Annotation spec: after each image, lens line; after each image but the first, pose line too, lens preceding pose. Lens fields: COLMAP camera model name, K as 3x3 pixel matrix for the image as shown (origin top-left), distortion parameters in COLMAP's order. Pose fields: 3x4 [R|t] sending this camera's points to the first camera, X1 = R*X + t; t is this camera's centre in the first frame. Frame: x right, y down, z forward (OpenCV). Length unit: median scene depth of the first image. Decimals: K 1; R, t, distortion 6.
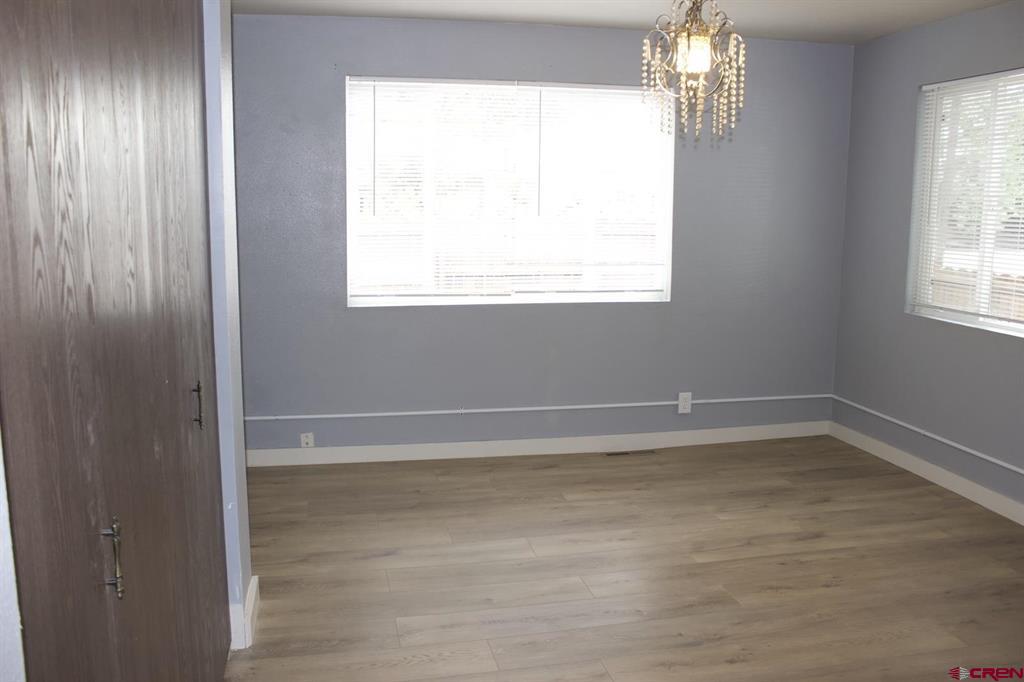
lens RADIAL K [[862.3, 0, 518.6], [0, 862.3, 339.9], [0, 0, 1]] dist [-0.101980, 0.013564]
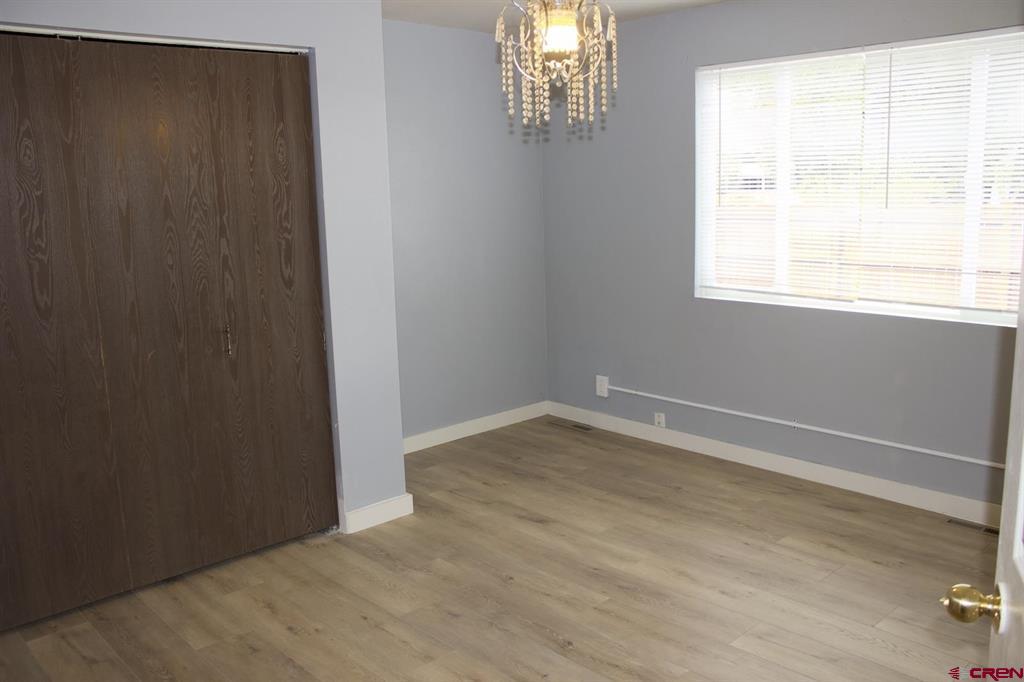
lens RADIAL K [[871.4, 0, 511.9], [0, 871.4, 259.6], [0, 0, 1]] dist [-0.059379, 0.013605]
pose [[0.503402, 0.042532, -0.863005, 0.648121], [-0.104104, 0.994497, -0.011712, -0.053555], [0.857758, 0.095738, 0.505059, 0.321545]]
